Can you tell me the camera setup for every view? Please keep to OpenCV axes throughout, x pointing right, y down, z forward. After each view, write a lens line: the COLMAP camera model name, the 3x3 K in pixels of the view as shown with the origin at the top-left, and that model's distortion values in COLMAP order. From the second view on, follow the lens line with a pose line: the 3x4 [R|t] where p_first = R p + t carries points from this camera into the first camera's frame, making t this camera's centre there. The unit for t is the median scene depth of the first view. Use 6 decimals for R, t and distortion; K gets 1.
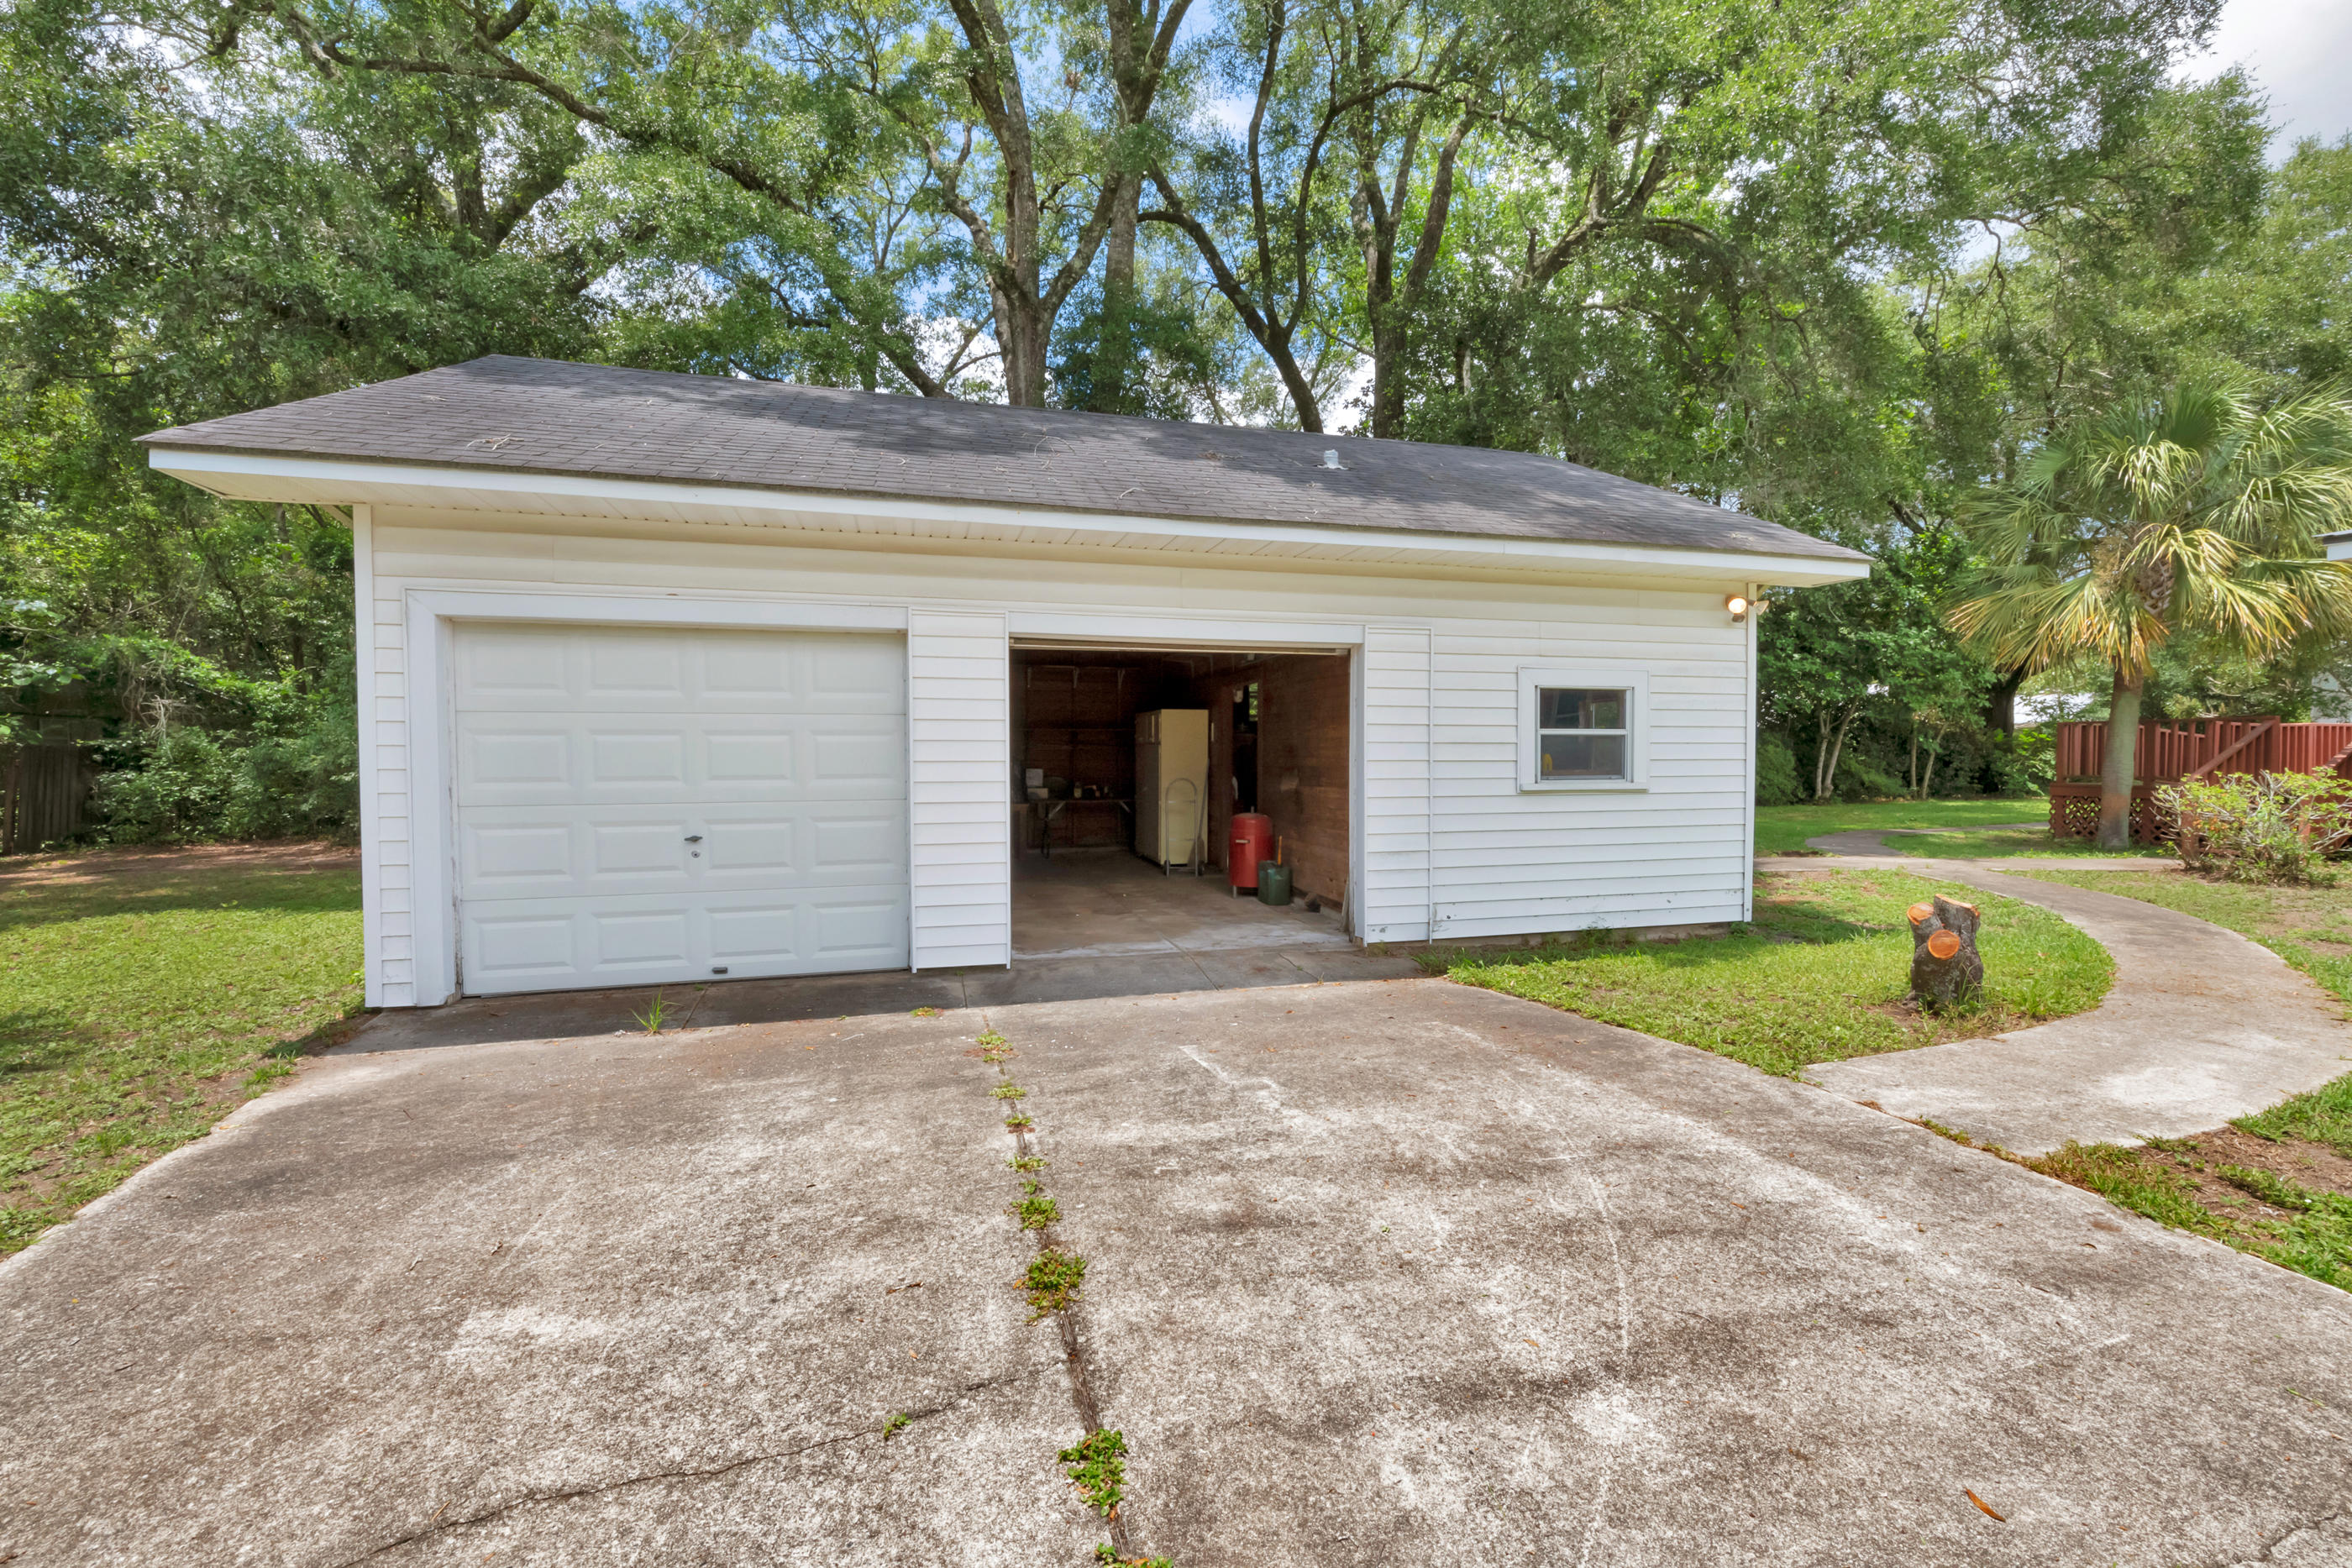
lens RADIAL K [[939.4, 0, 1183.0], [0, 939.4, 781.5], [0, 0, 1]] dist [-0.002435, -0.000331]
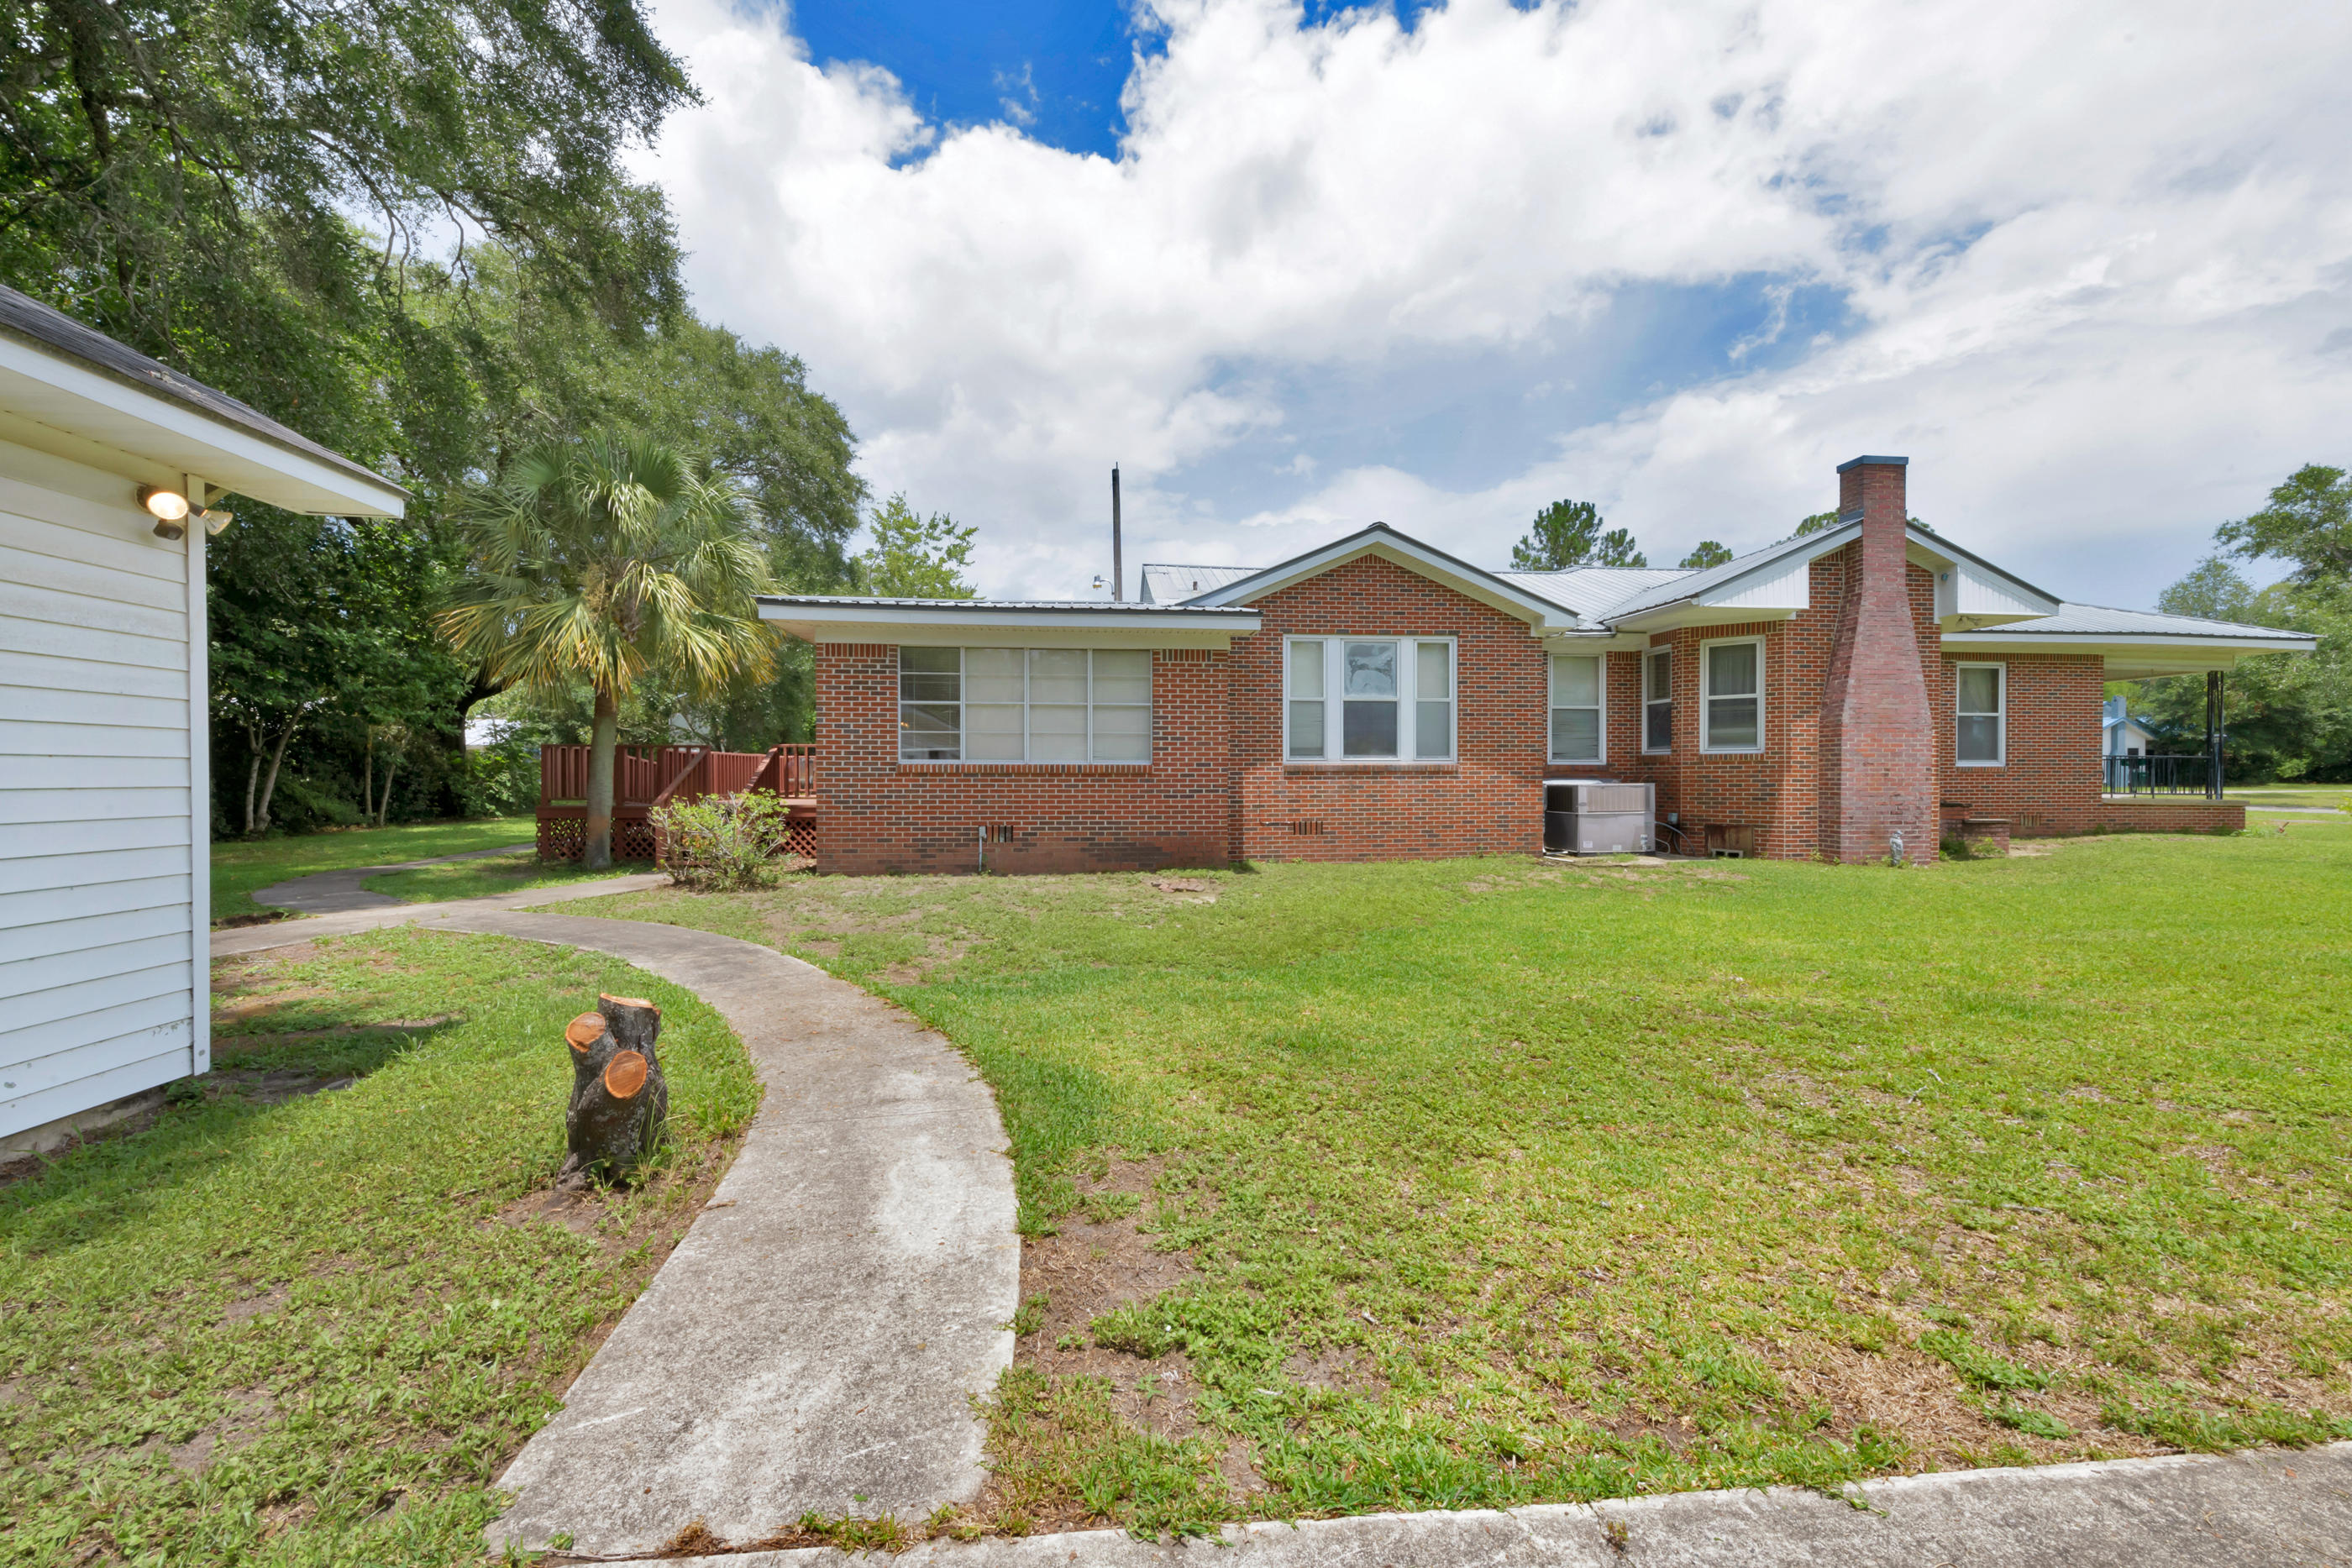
lens RADIAL K [[933.4, 0, 1183.9], [0, 933.4, 787.9], [0, 0, 1]] dist [0.001097, -0.003076]
pose [[0.173430, -0.010516, 0.984790, 0.108098], [0.026139, 0.999640, 0.006071, -0.008114], [-0.984499, 0.024688, 0.173643, 0.223137]]
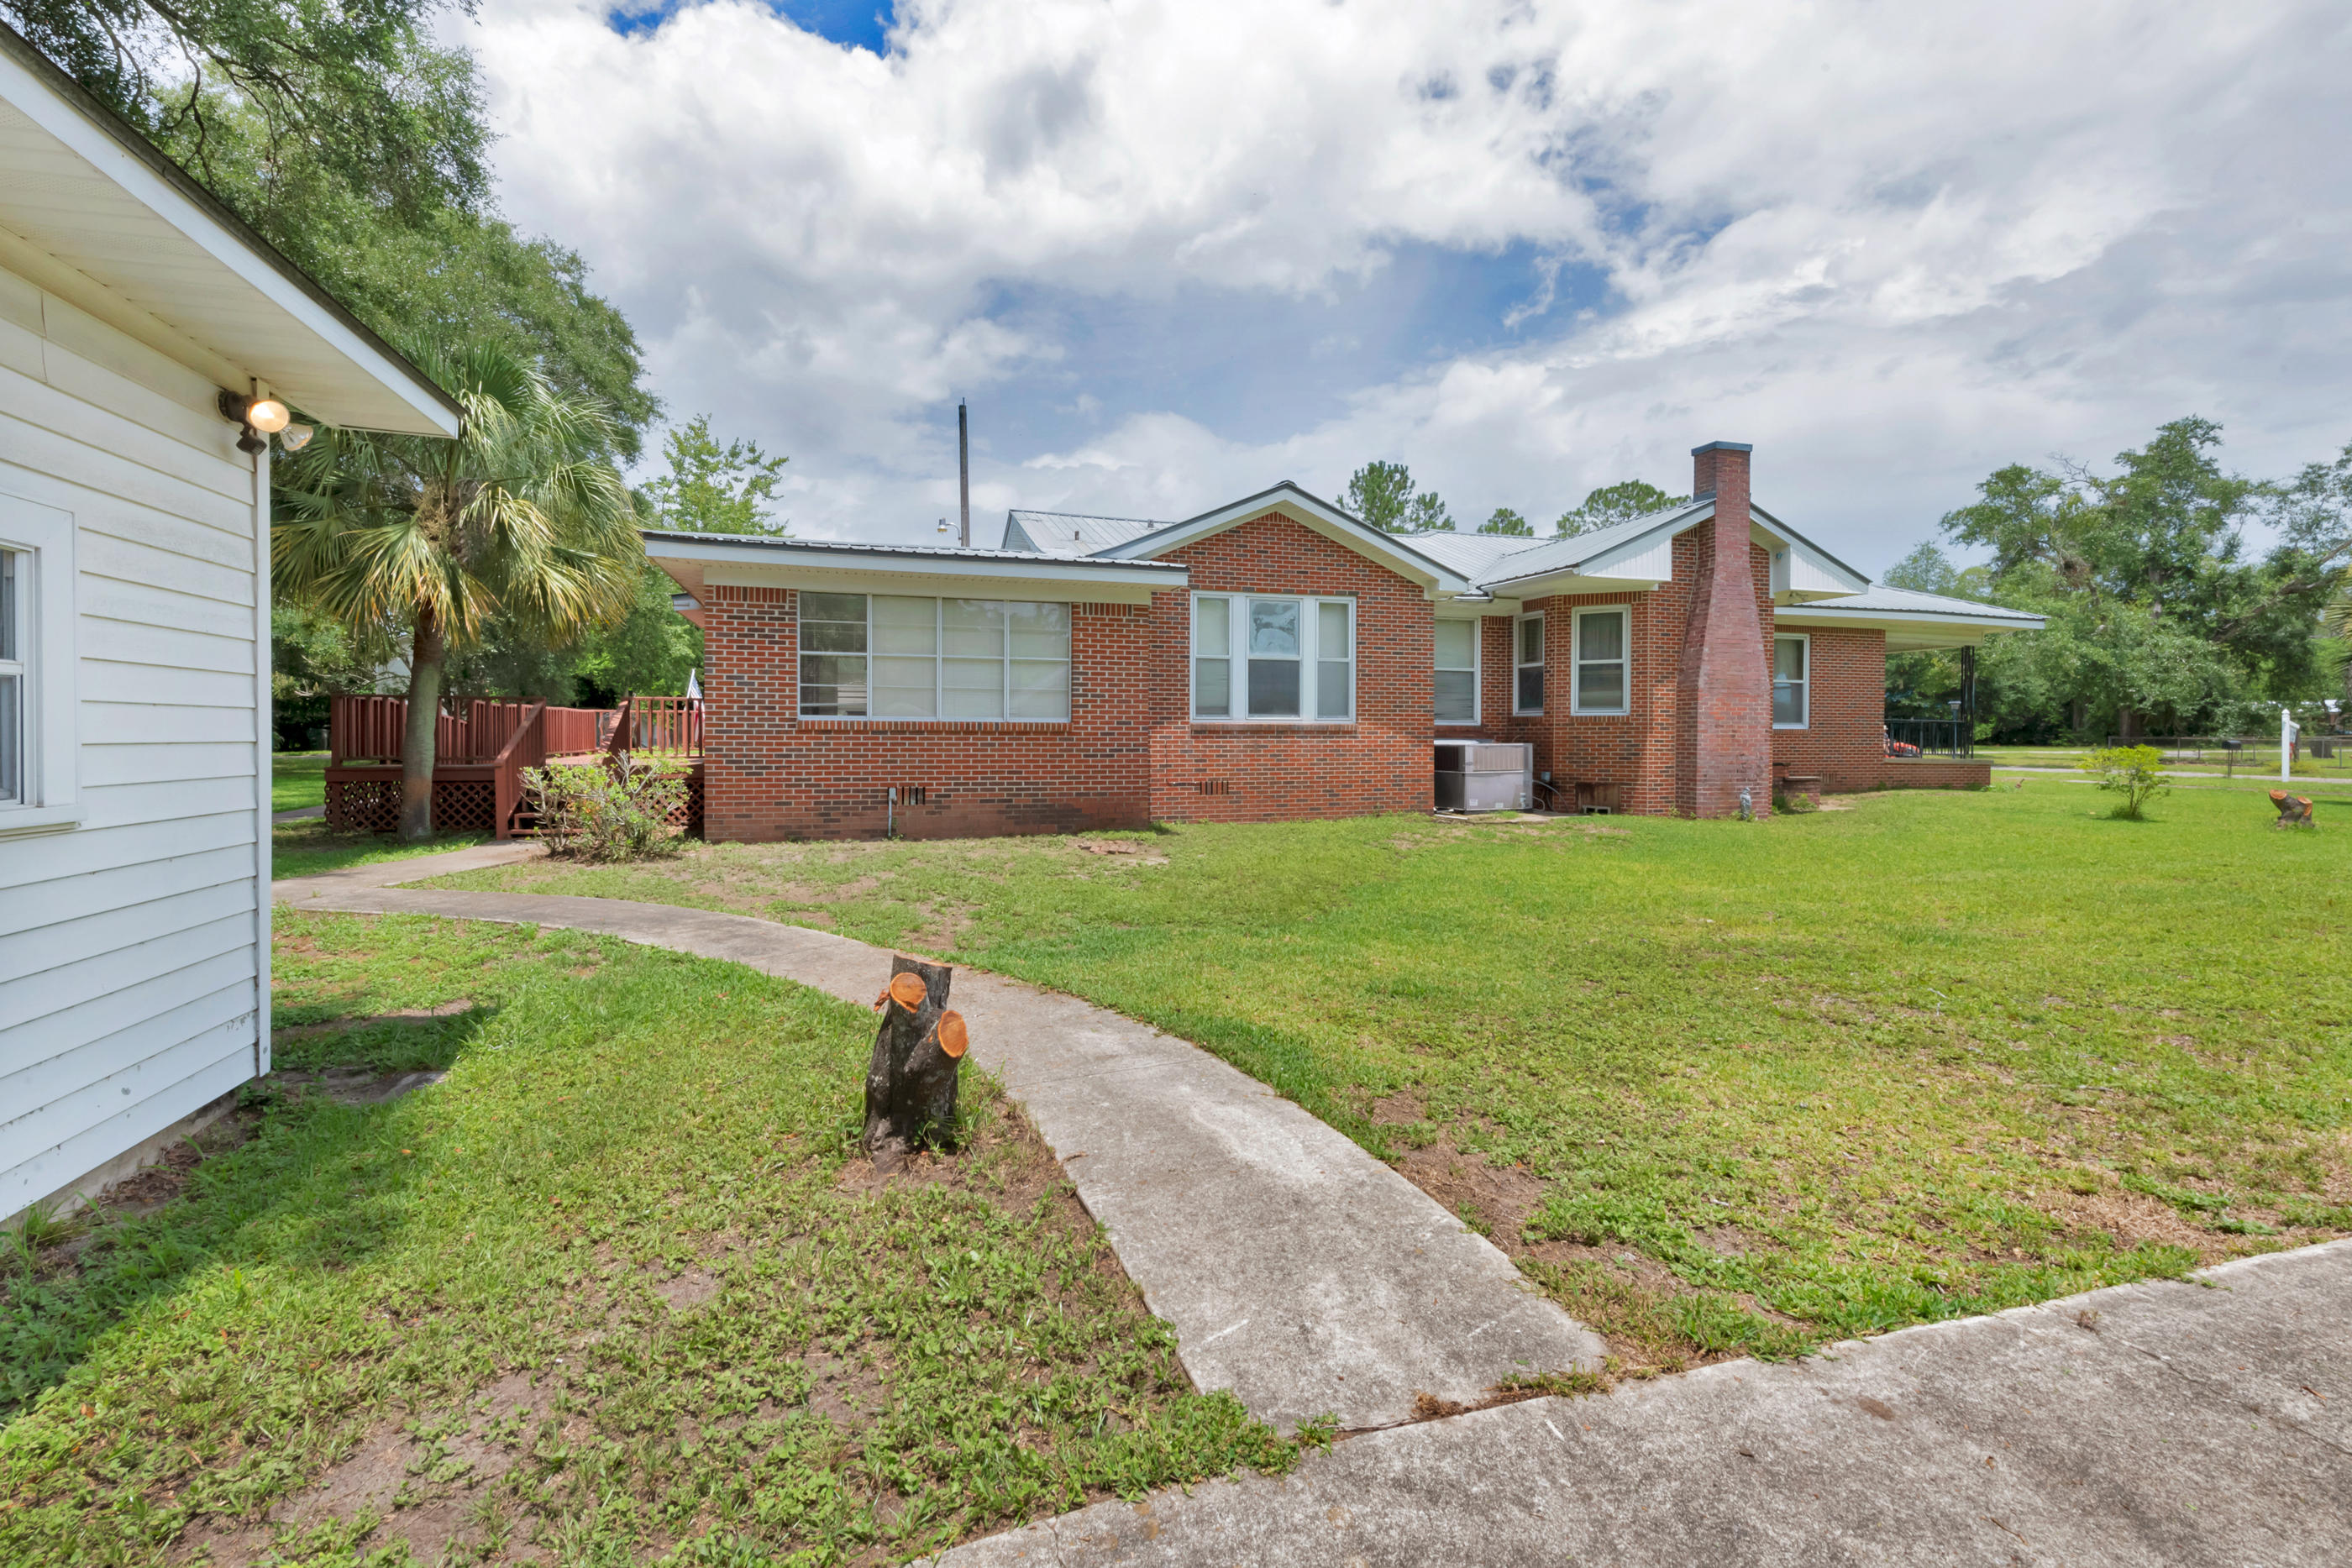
lens RADIAL K [[991.1, 0, 1137.9], [0, 991.1, 757.5], [0, 0, 1]] dist [0.002759, -0.002974]
pose [[-0.004204, -0.020272, 0.999786, 0.061208], [0.022724, 0.999534, 0.020362, -0.011561], [-0.999733, 0.022805, -0.003741, 0.385797]]
